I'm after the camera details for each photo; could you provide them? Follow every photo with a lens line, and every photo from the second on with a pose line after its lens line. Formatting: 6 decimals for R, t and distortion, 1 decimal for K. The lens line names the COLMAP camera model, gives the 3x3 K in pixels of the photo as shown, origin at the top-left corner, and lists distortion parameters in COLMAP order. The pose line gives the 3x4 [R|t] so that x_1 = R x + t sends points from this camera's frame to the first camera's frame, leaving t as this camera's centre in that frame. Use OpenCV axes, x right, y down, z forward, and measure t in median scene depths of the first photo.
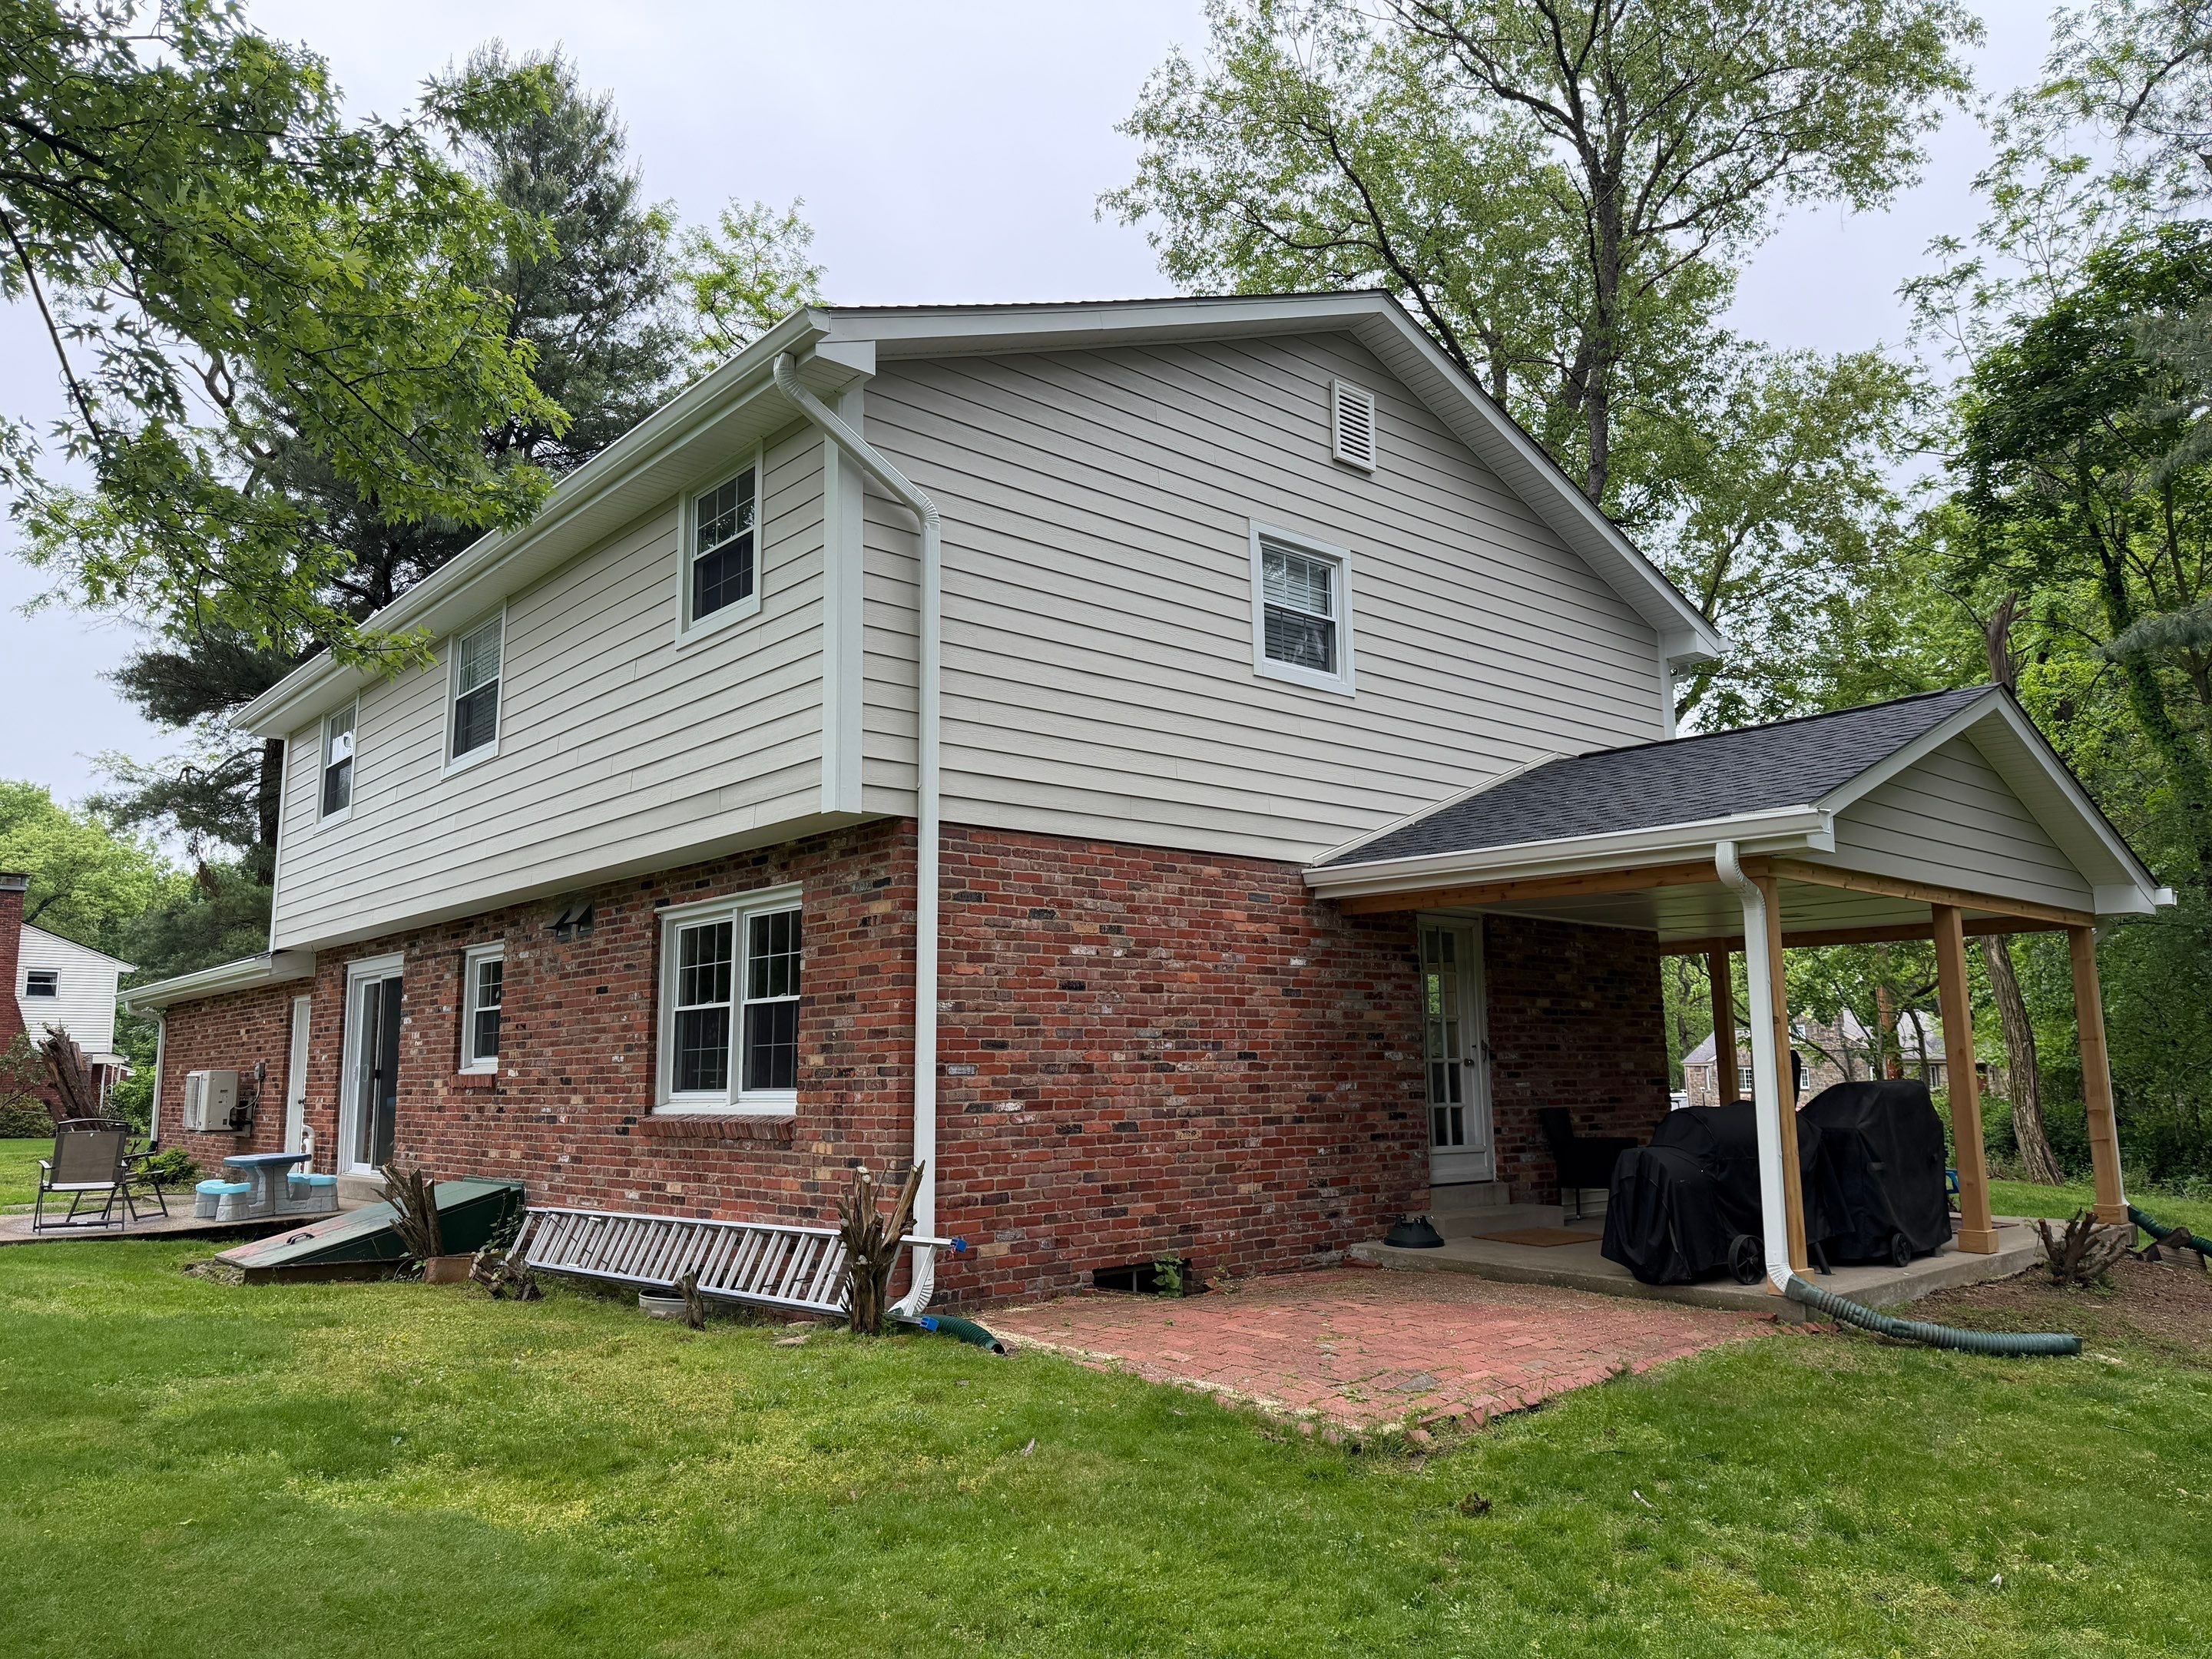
lens RADIAL K [[1530.0, 0, 1104.1], [0, 1530.0, 837.8], [0, 0, 1]] dist [0.153512, -0.246856]
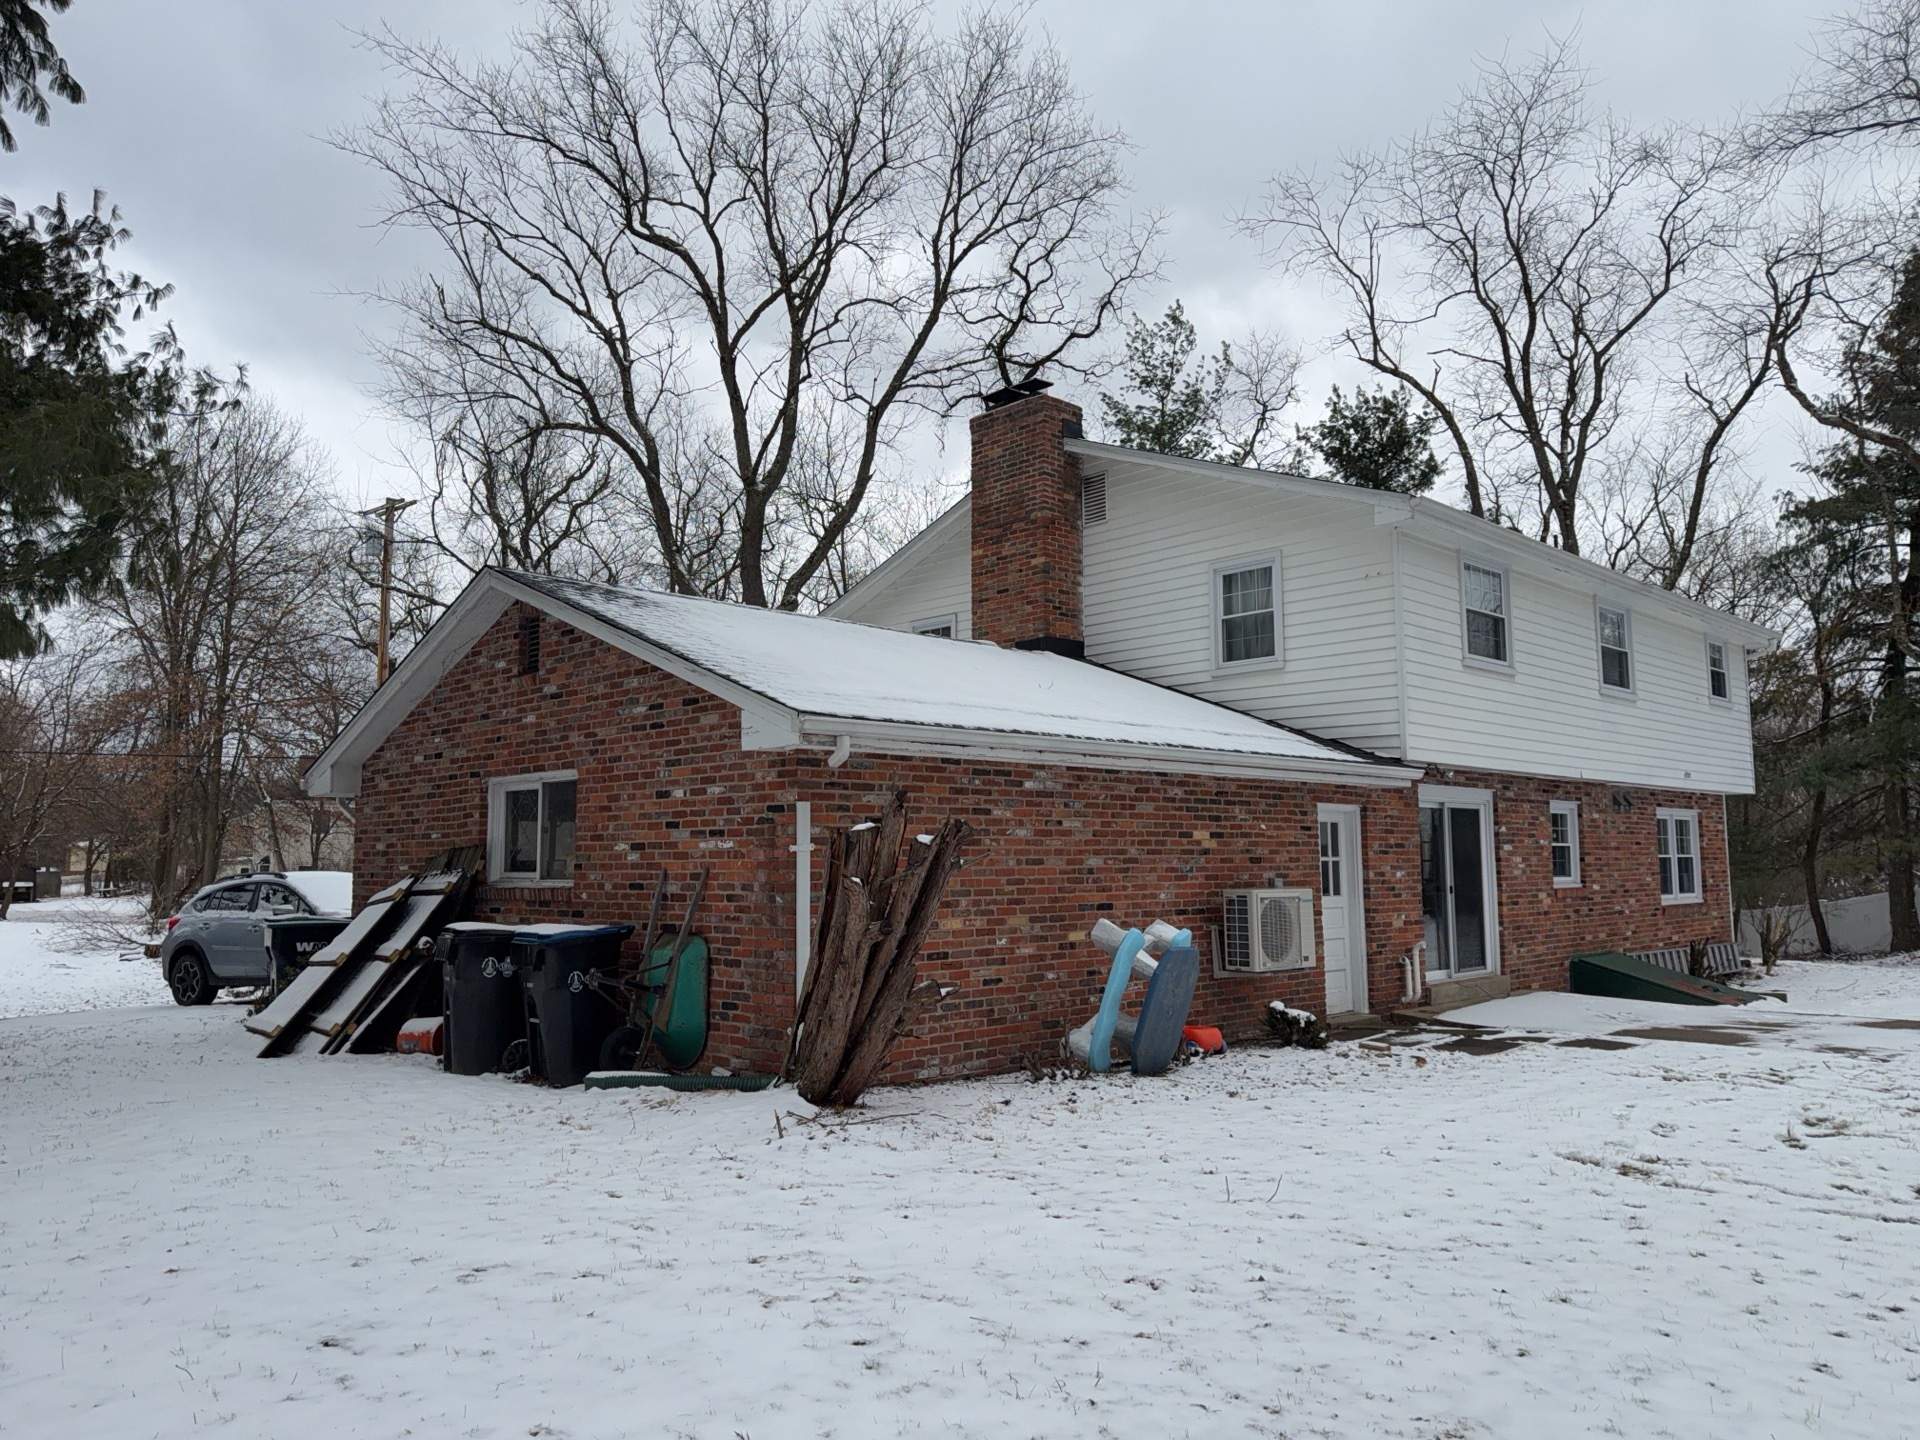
lens RADIAL K [[1328.0, 0, 972.3], [0, 1328.0, 720.5], [0, 0, 1]] dist [0.141183, -0.226234]
pose [[-0.068340, 0.116370, 0.990852, -2.178004], [-0.141716, 0.981970, -0.125102, 0.308447], [-0.987545, -0.148970, -0.050617, 2.153144]]
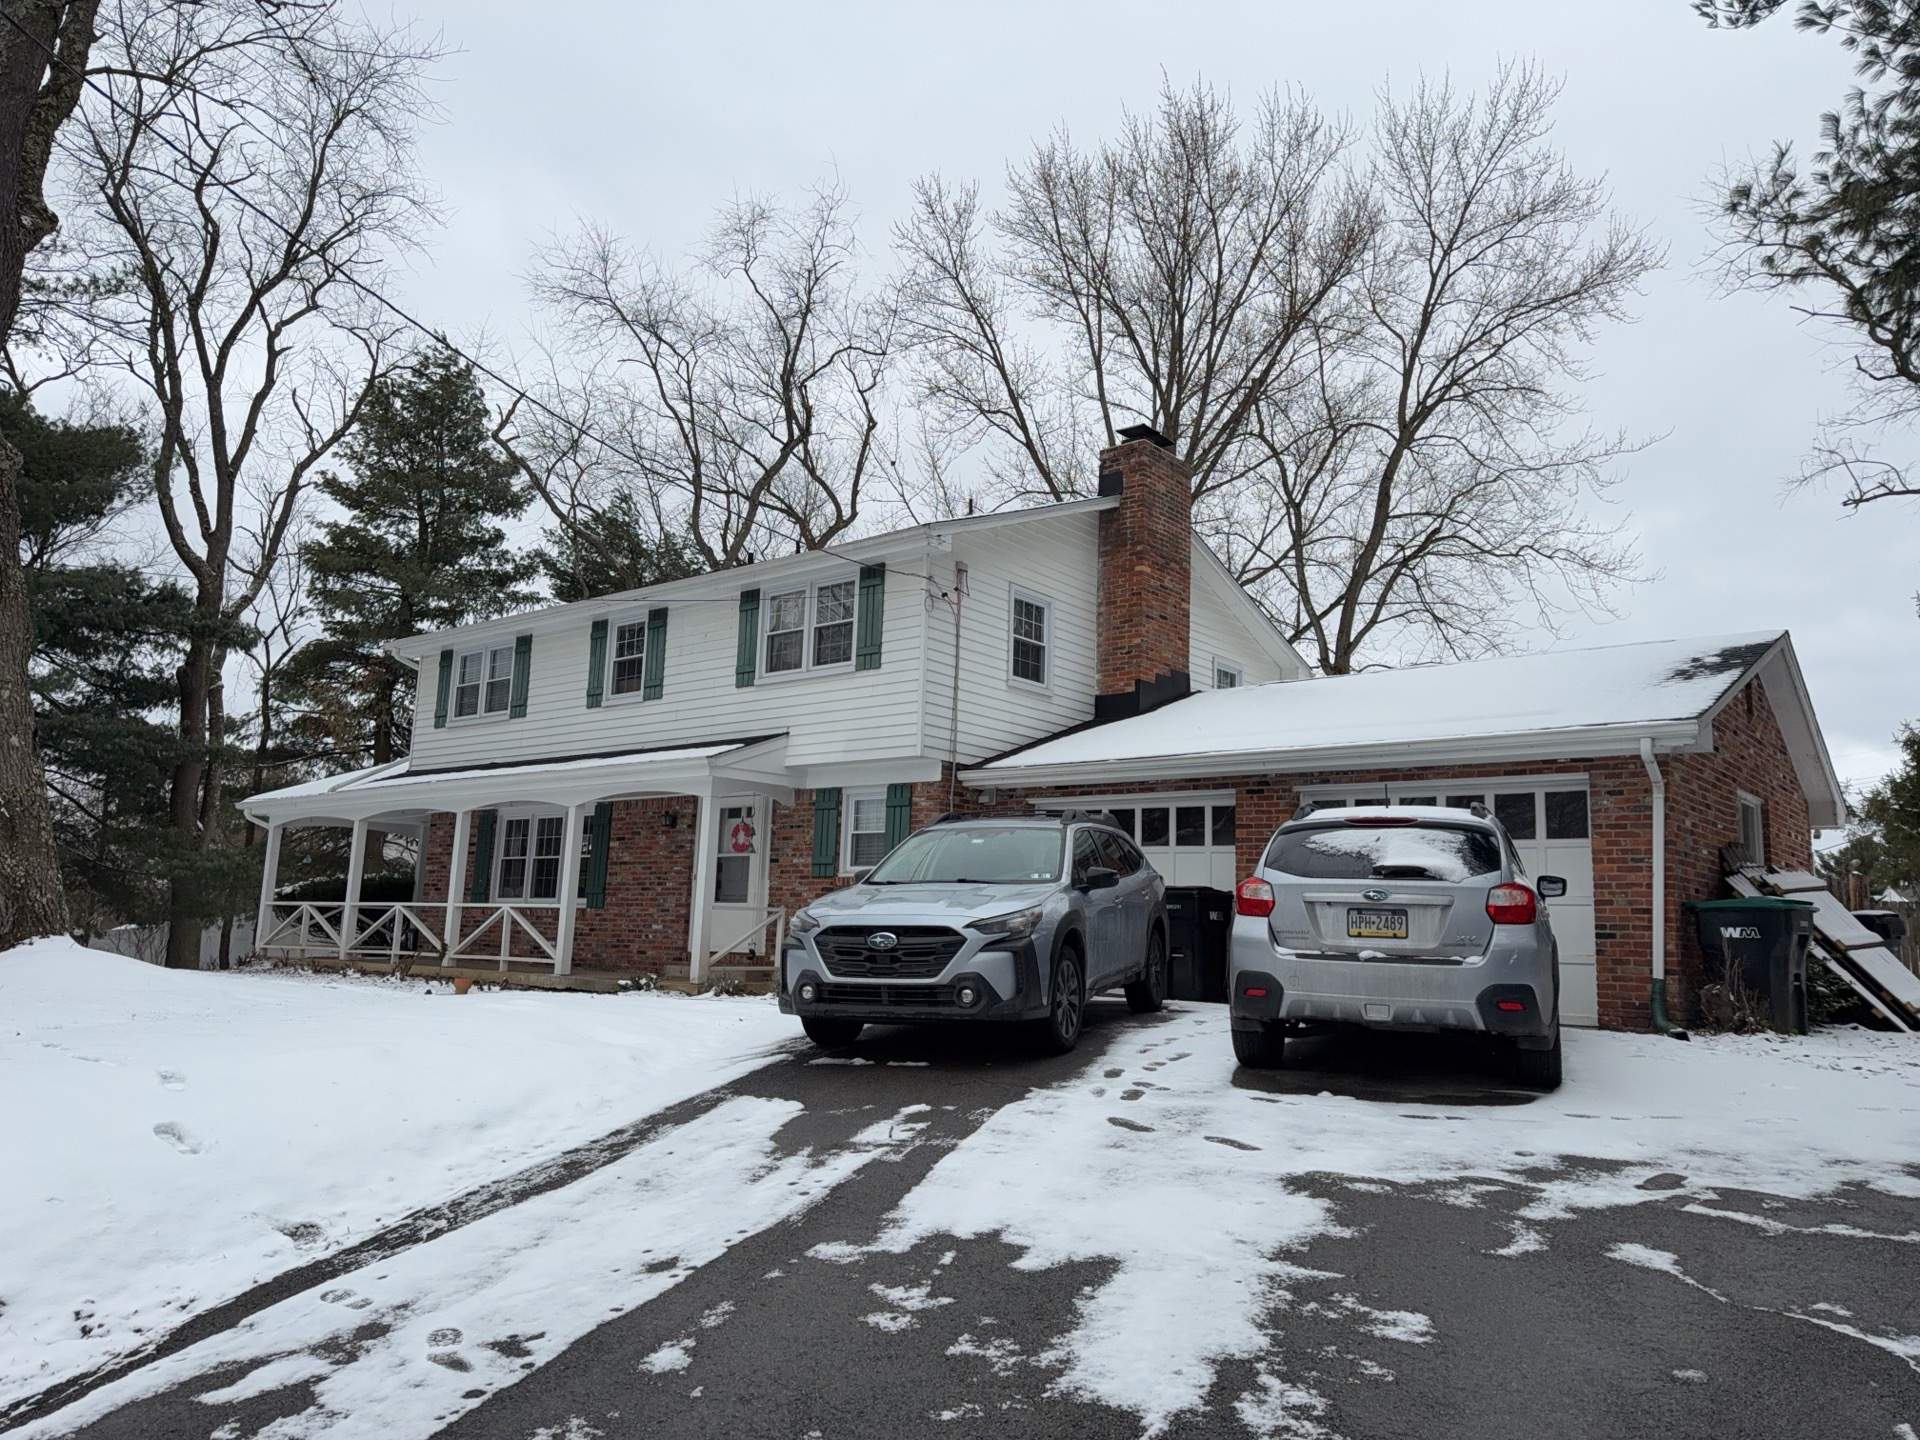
lens RADIAL K [[1355.3, 0, 970.8], [0, 1355.3, 703.9], [0, 0, 1]] dist [0.086263, -0.066704]
pose [[-0.983136, -0.058609, -0.173229, 0.155449], [-0.004043, 0.953988, -0.299818, 0.636452], [0.182830, -0.294062, -0.938137, 3.746272]]
